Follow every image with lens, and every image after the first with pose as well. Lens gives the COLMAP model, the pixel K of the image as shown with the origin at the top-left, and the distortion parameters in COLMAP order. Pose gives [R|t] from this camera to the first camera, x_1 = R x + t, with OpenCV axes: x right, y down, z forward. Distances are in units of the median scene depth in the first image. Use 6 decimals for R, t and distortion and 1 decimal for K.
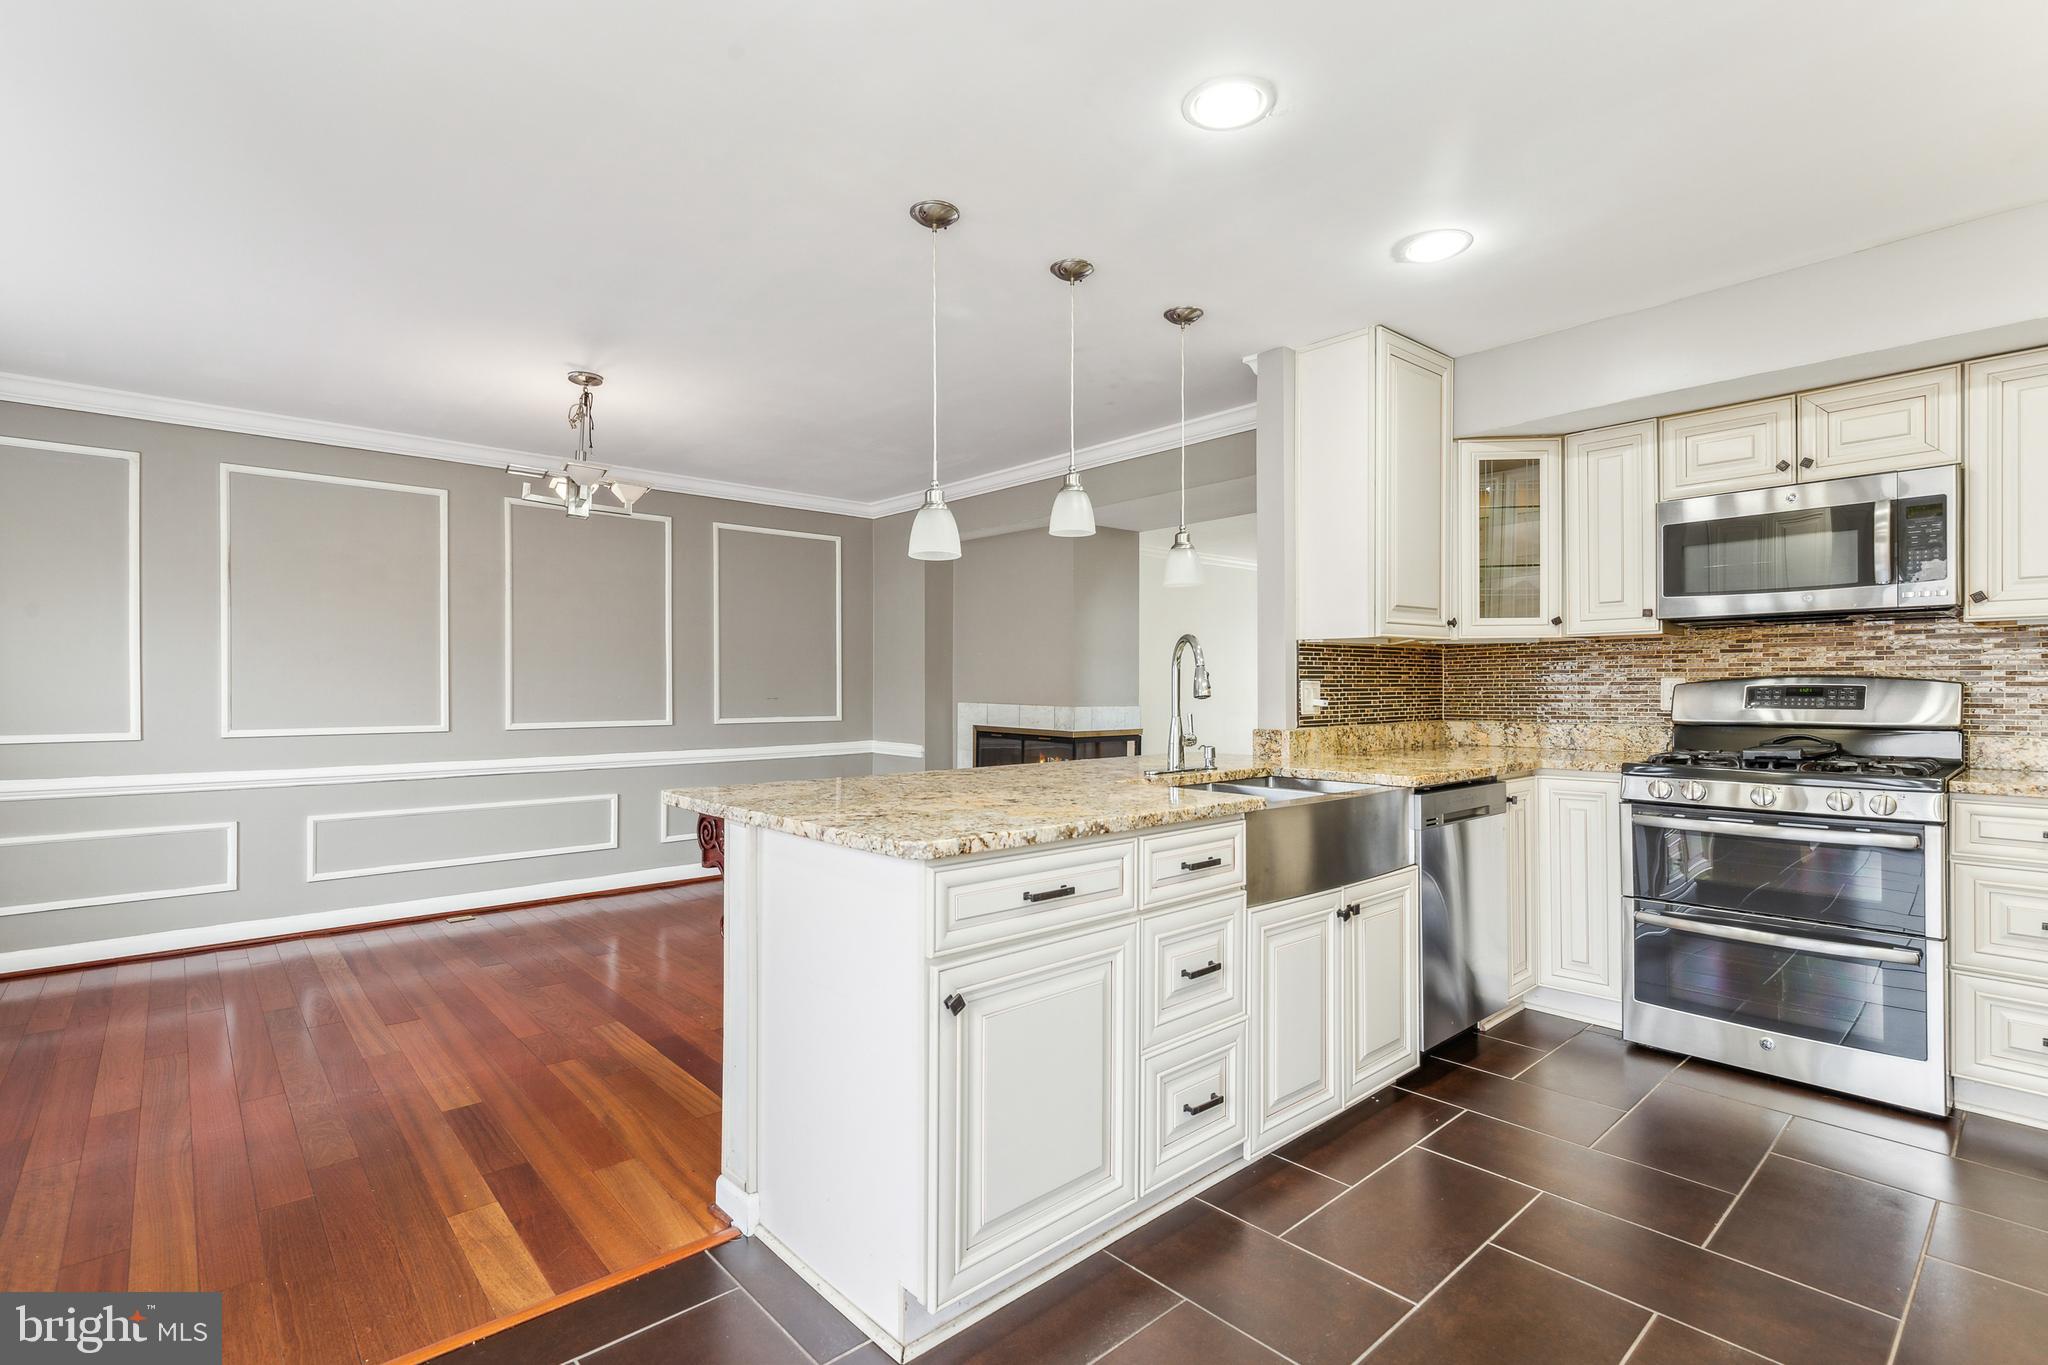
lens RADIAL K [[944.8, 0, 1028.4], [0, 944.8, 692.3], [0, 0, 1]] dist [-0.001593, -0.000407]
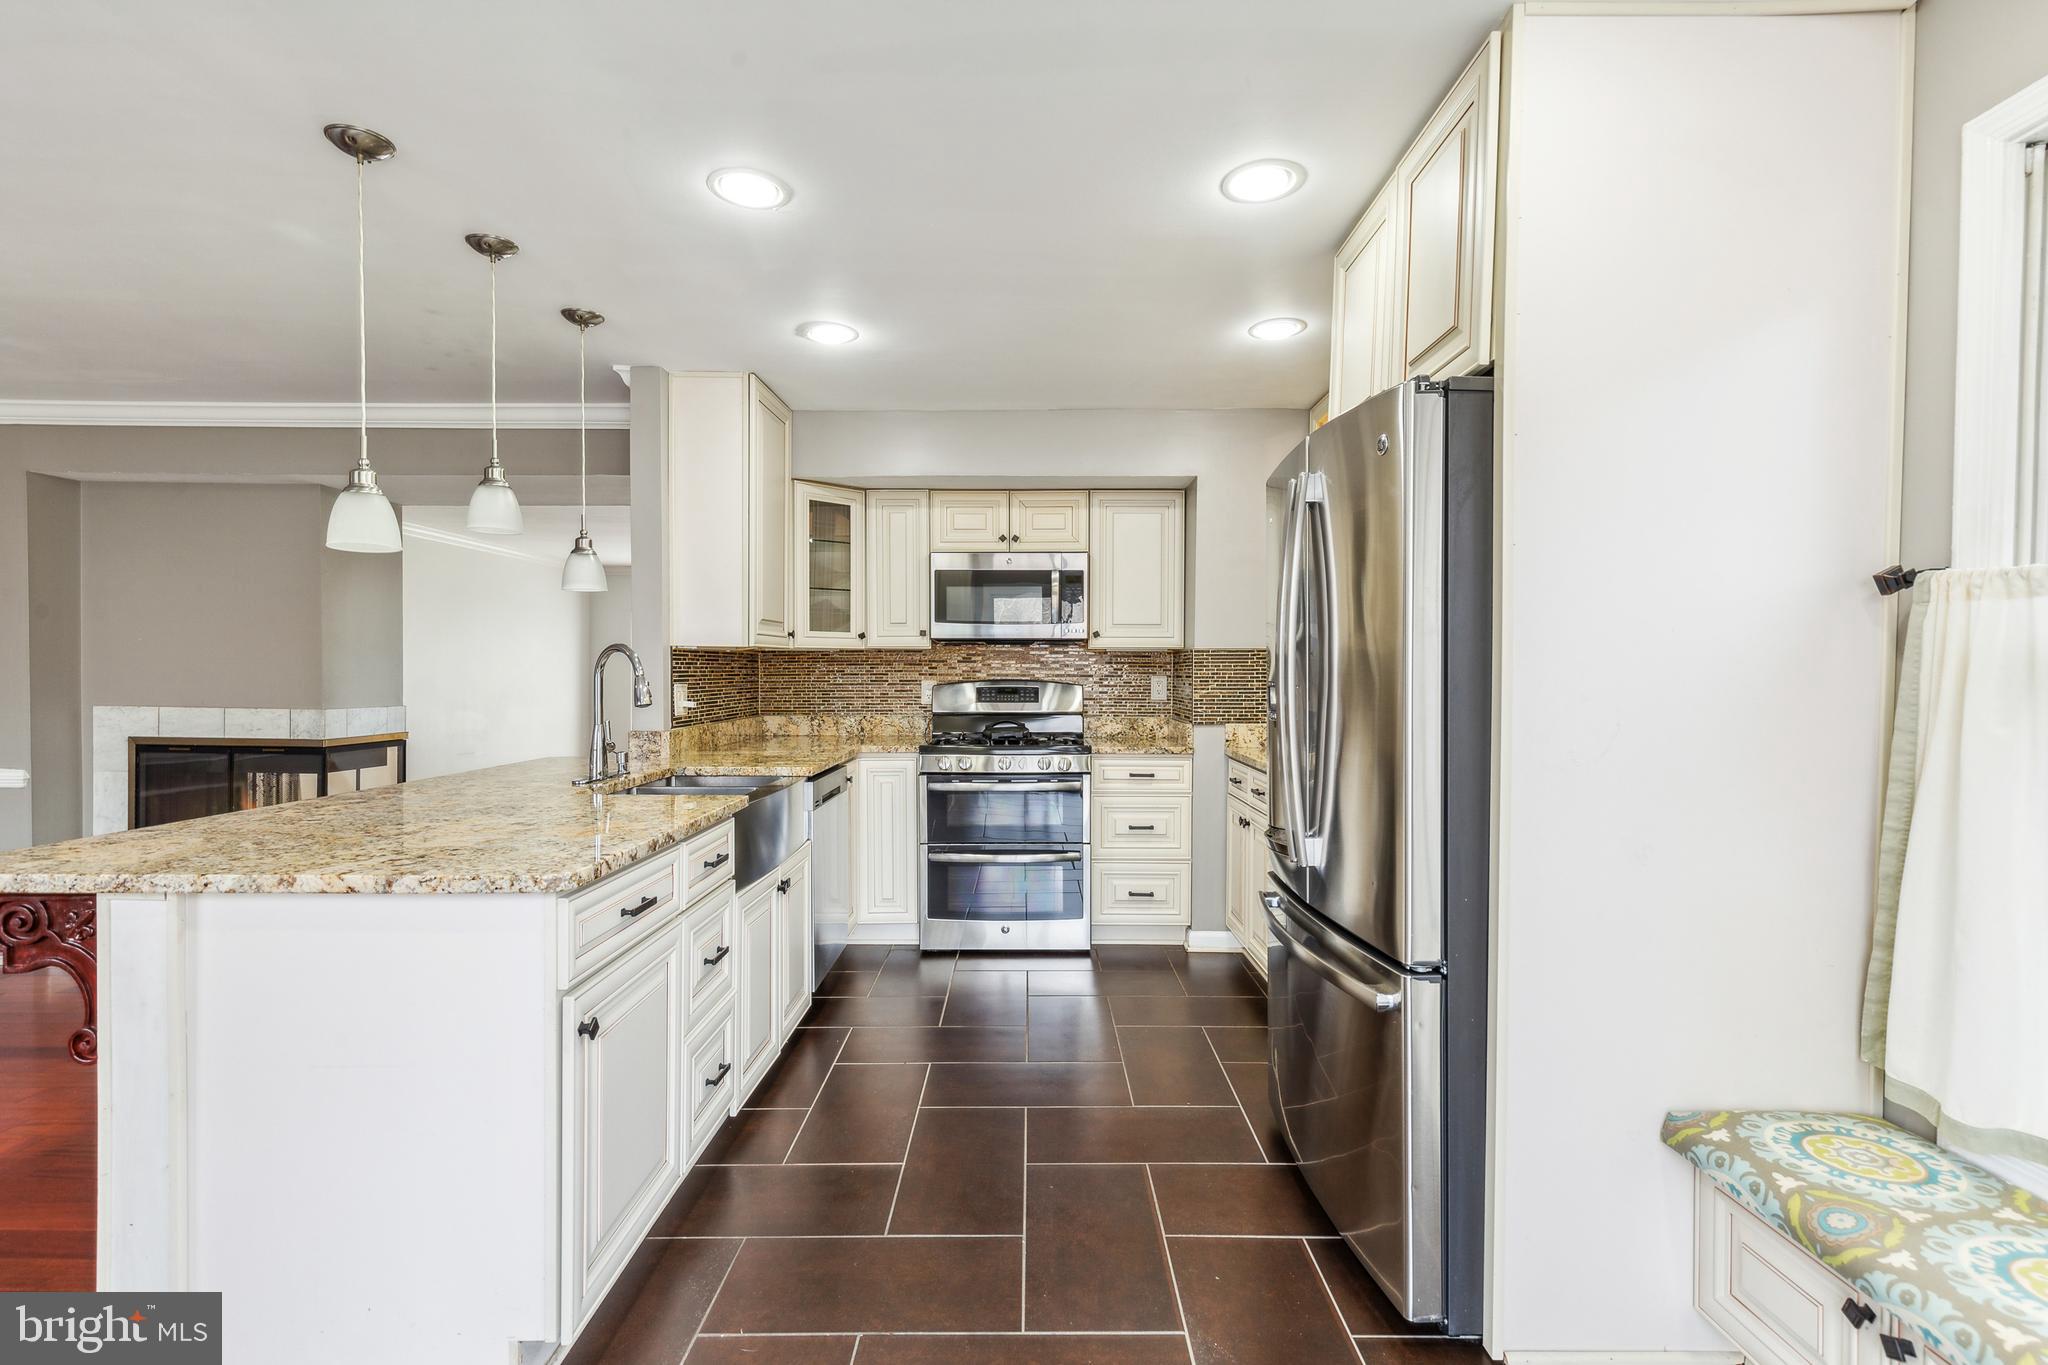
lens RADIAL K [[952.0, 0, 1022.0], [0, 952.0, 687.4], [0, 0, 1]] dist [-0.001668, -0.000324]
pose [[0.661092, -0.009121, 0.750250, -0.281609], [-0.001098, 0.999913, 0.013124, -0.025360], [-0.750304, -0.009500, 0.661024, -0.007523]]
